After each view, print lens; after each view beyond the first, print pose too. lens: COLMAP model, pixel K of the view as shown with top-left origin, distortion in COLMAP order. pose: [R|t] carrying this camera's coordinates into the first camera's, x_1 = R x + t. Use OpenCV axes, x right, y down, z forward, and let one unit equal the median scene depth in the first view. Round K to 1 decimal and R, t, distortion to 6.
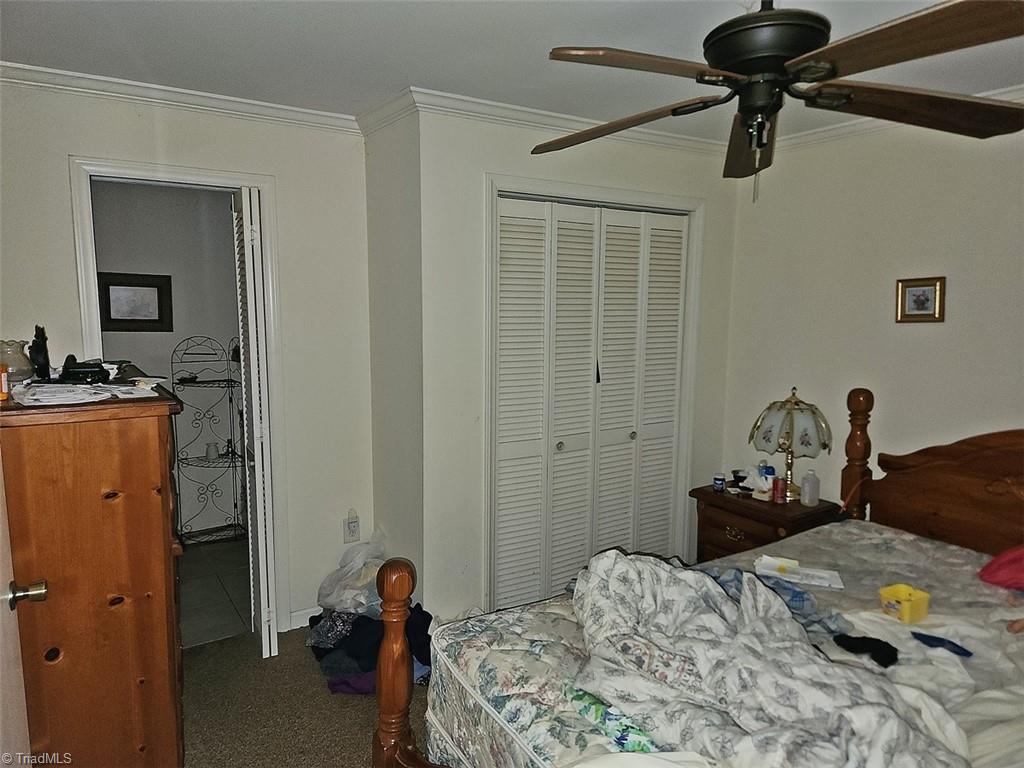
lens RADIAL K [[676.9, 0, 517.9], [0, 676.9, 383.1], [0, 0, 1]] dist [0.035941, -0.007410]
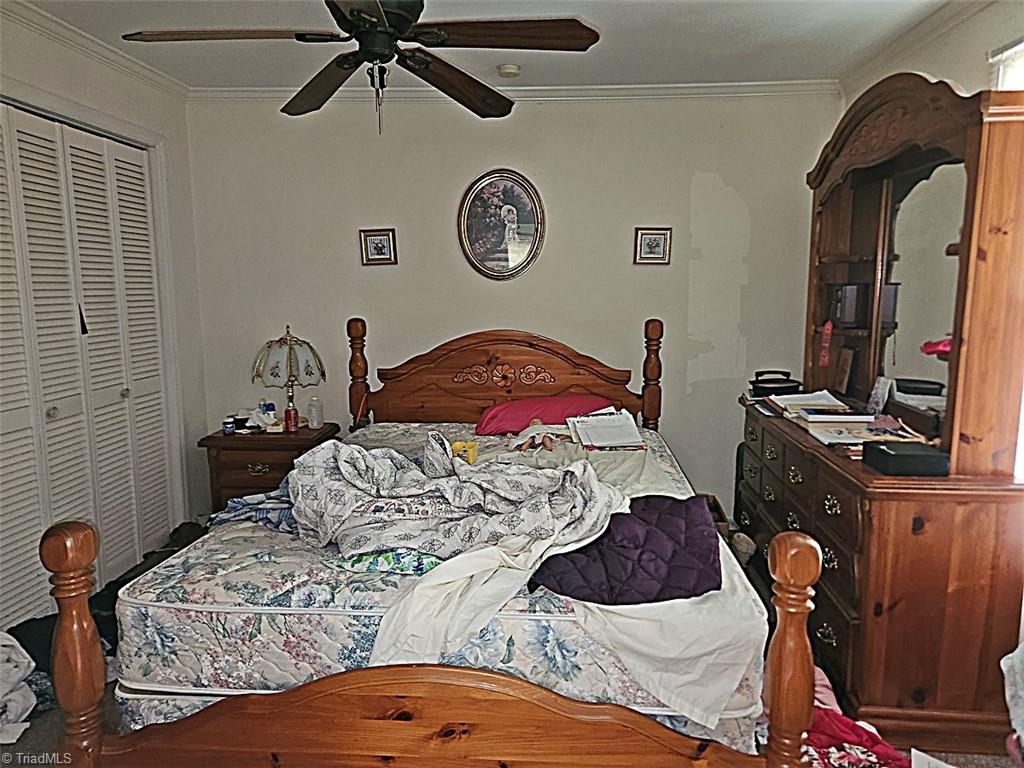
lens RADIAL K [[676.9, 0, 518.7], [0, 676.9, 383.7], [0, 0, 1]] dist [0.035941, -0.007410]
pose [[0.594815, -0.126095, 0.793911, -0.285065], [0.101227, 0.991508, 0.081637, 0.052765], [-0.797463, 0.031806, 0.602529, 0.054481]]
